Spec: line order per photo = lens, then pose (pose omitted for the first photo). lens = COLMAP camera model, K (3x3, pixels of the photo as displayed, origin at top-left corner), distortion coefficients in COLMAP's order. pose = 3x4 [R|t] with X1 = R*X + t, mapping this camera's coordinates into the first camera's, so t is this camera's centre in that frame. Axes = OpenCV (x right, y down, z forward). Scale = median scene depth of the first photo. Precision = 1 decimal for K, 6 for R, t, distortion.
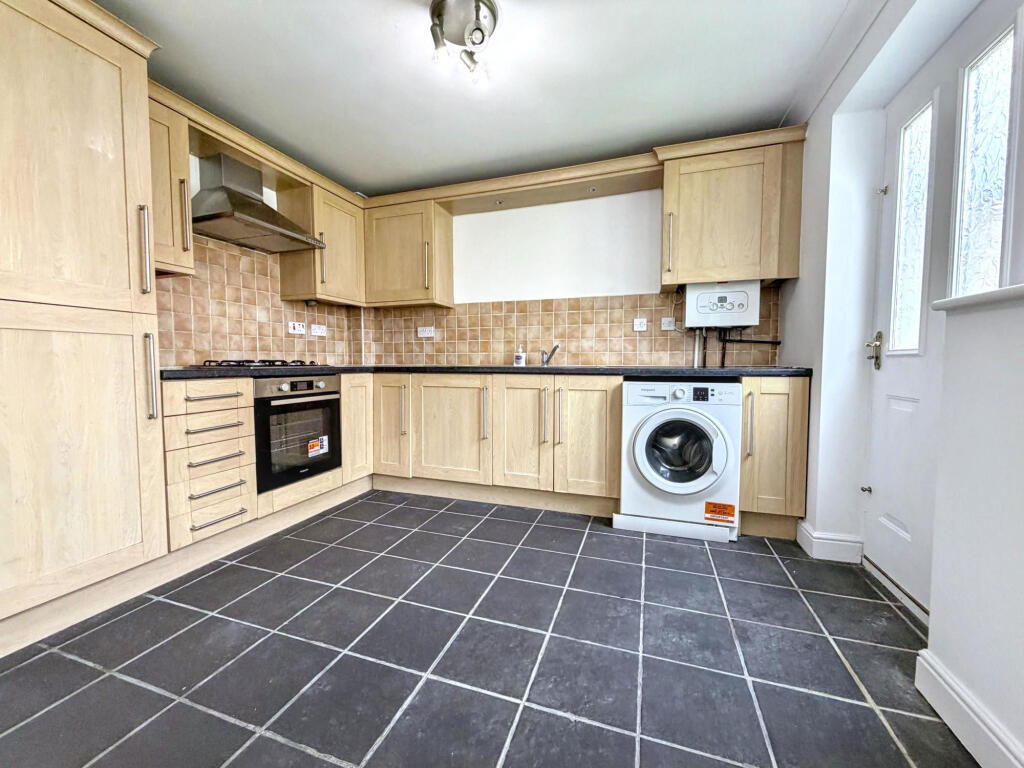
lens RADIAL K [[407.4, 0, 512.0], [0, 407.4, 384.0], [0, 0, 1]] dist [0.000568, 0.000133]
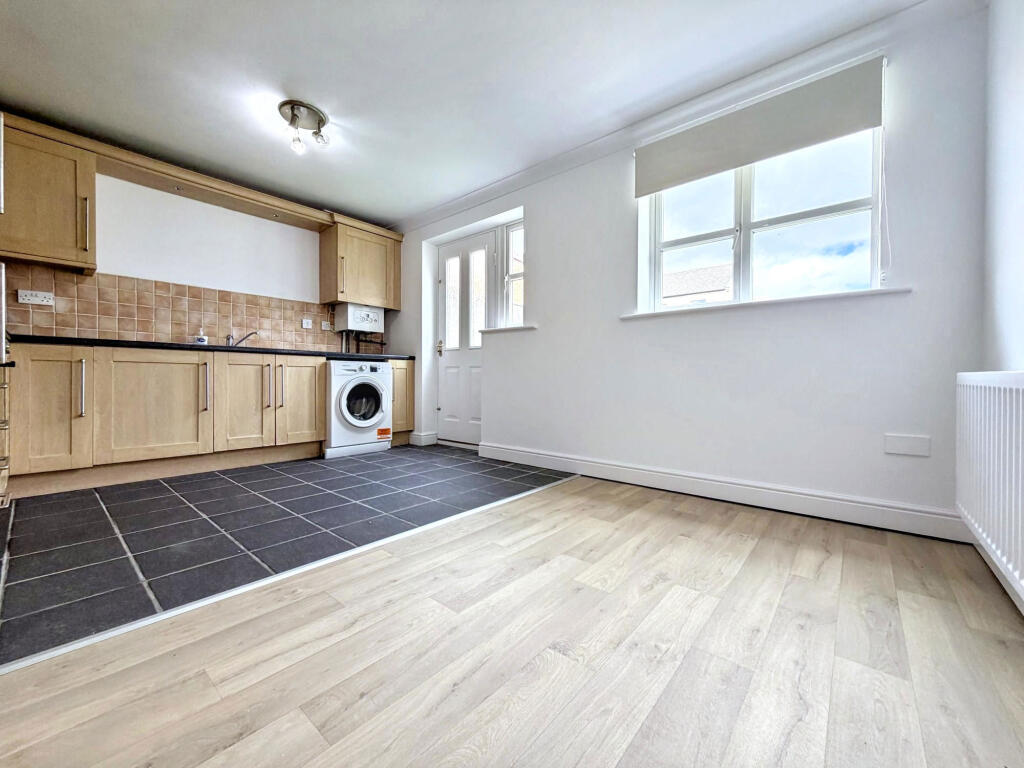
lens RADIAL K [[407.4, 0, 512.0], [0, 407.4, 384.0], [0, 0, 1]] dist [0.000568, 0.000133]
pose [[0.367897, -0.009267, 0.929820, -0.813031], [0.046760, 0.998870, -0.008546, 0.117034], [-0.928690, 0.046622, 0.367915, -0.170156]]
